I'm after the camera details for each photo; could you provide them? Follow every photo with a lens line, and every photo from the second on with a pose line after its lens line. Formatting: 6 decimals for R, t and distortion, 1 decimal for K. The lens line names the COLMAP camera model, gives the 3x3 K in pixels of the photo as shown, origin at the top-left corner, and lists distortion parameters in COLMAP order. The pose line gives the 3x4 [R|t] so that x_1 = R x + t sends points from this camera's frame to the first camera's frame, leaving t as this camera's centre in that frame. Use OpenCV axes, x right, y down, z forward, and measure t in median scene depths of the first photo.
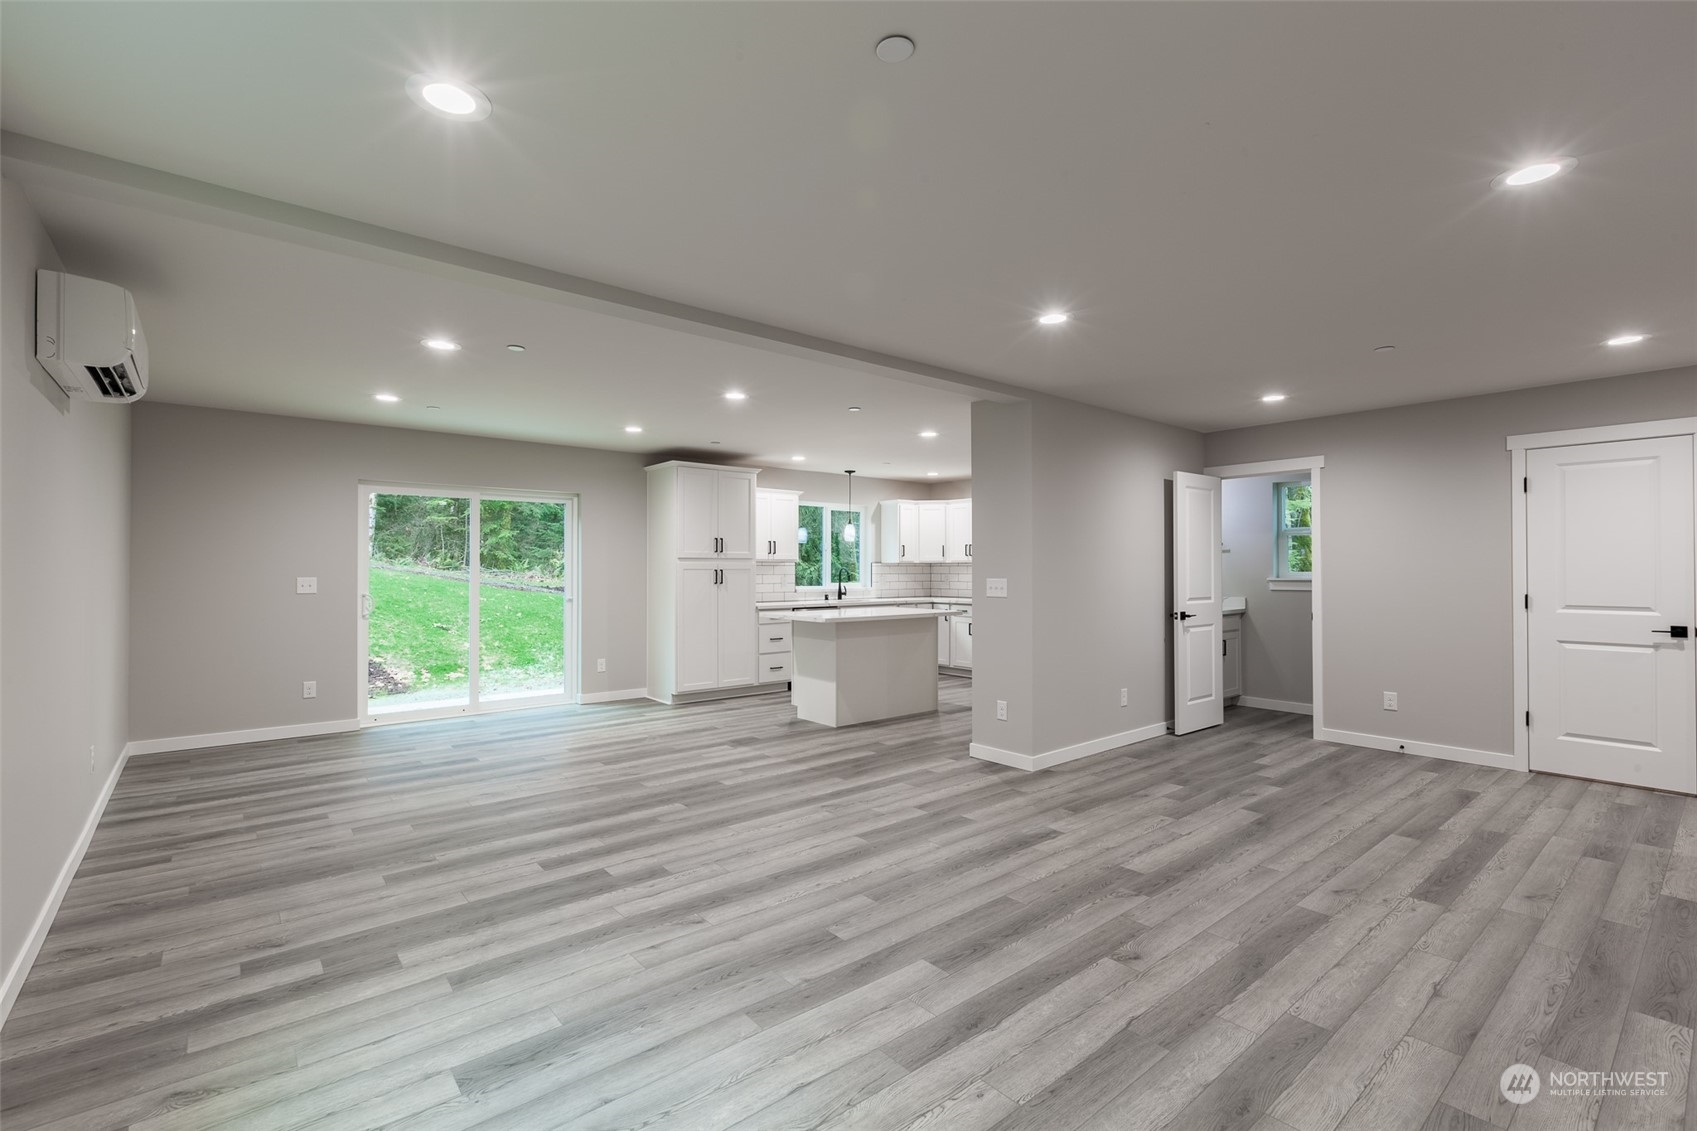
lens RADIAL K [[766.0, 0, 848.5], [0, 766.0, 565.5], [0, 0, 1]] dist [0.000323, -0.001703]
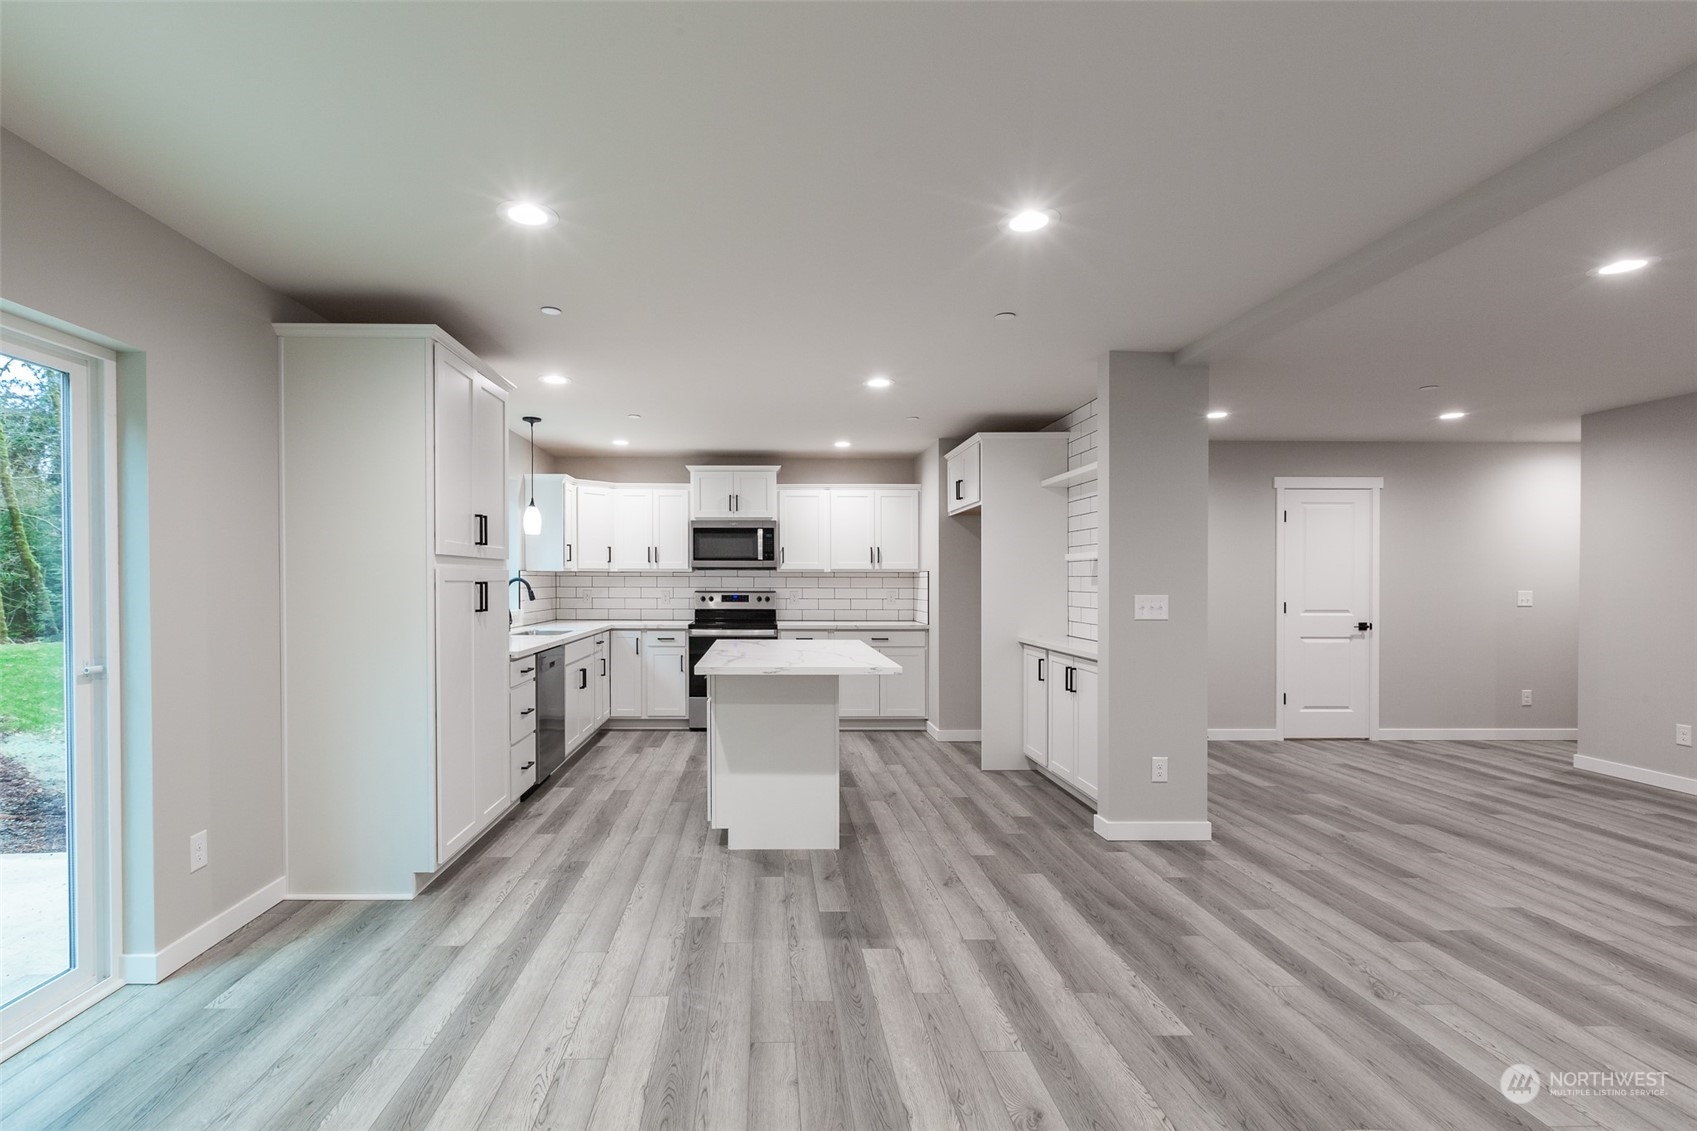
lens RADIAL K [[776.9, 0, 848.5], [0, 776.9, 588.8], [0, 0, 1]] dist [-0.001619, -0.001071]
pose [[0.625203, -0.006578, 0.780434, -0.659833], [-0.006303, 0.999889, 0.013477, 0.002741], [-0.780437, -0.013344, 0.625092, 0.857679]]
